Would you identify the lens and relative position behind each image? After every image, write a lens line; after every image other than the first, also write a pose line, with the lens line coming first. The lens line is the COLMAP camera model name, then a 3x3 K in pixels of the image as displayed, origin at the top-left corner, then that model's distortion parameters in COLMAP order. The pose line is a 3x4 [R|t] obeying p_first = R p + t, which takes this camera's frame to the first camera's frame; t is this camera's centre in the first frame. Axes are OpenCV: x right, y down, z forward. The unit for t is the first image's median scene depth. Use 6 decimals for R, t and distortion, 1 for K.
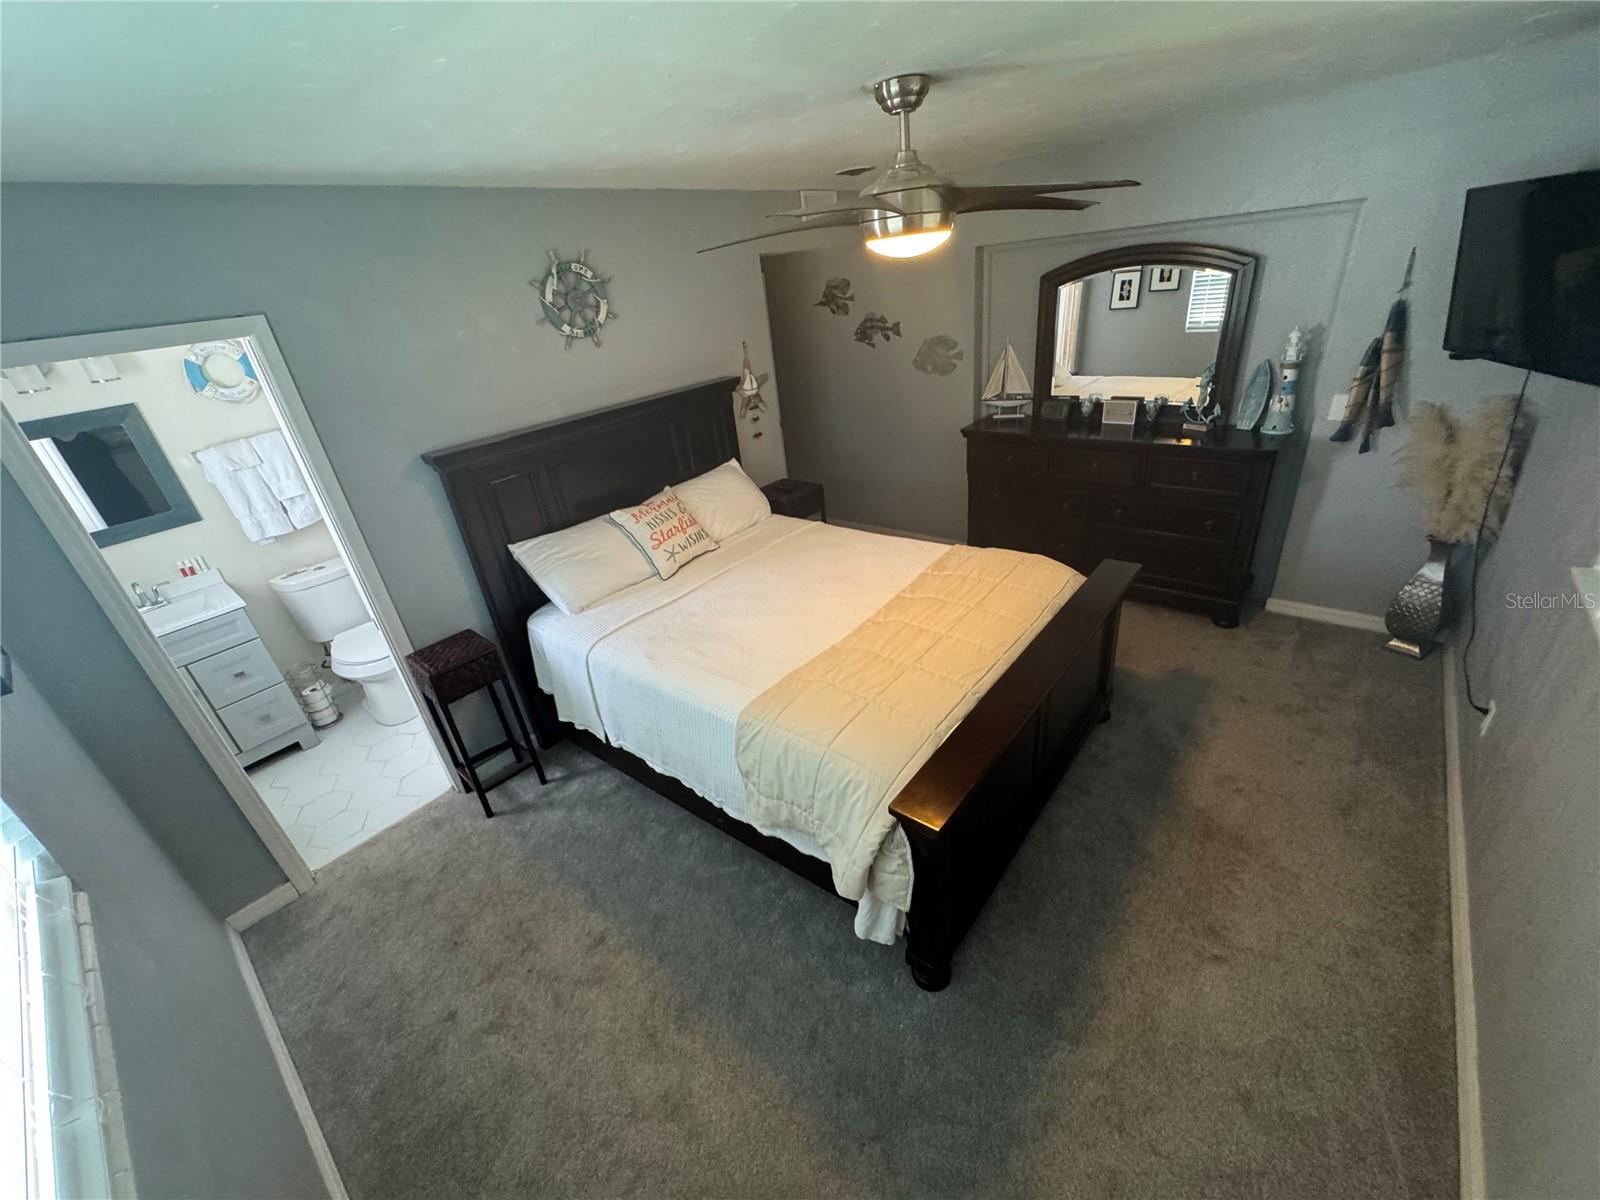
lens RADIAL K [[640.8, 0, 800.9], [0, 640.8, 596.8], [0, 0, 1]] dist [-0.002789, 0.000167]
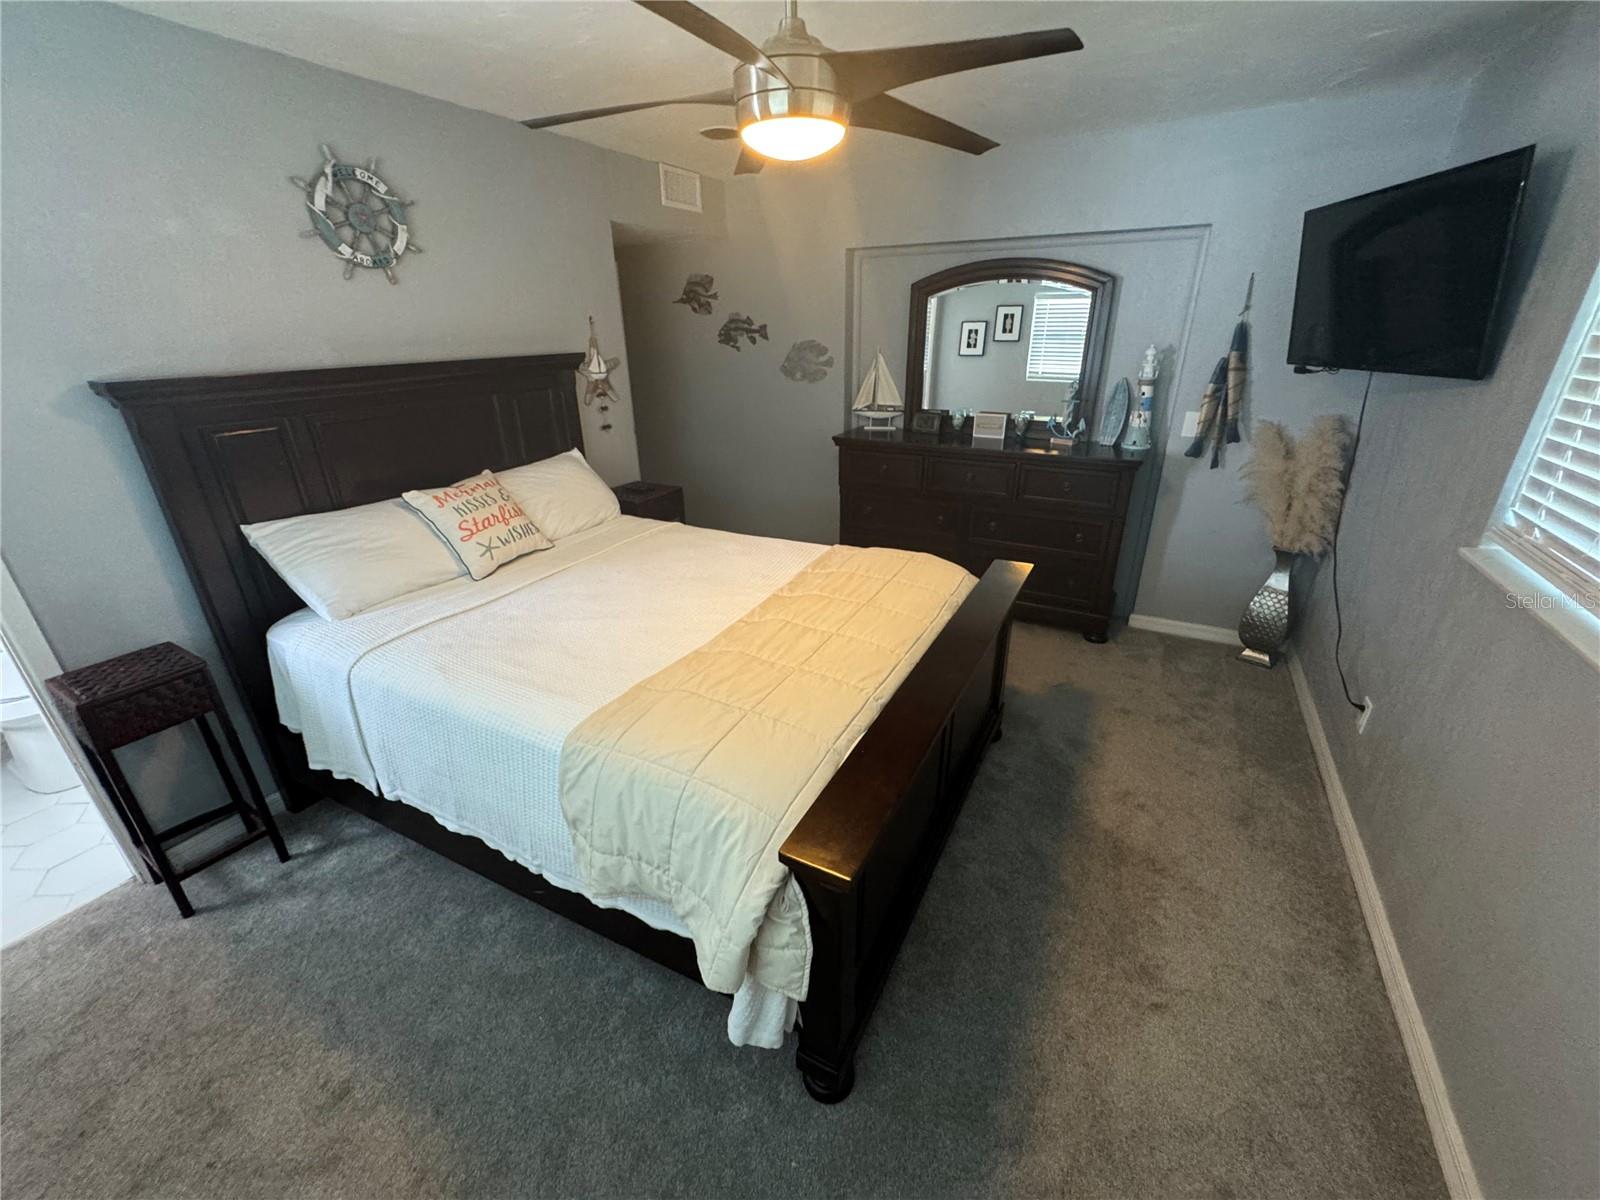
lens RADIAL K [[638.5, 0, 799.7], [0, 638.5, 598.4], [0, 0, 1]] dist [-0.003172, -0.000143]
pose [[0.976065, 0.007519, 0.217350, 0.002744], [0.008412, 0.997349, -0.072280, 0.060159], [-0.217318, 0.072378, 0.973414, 0.173936]]
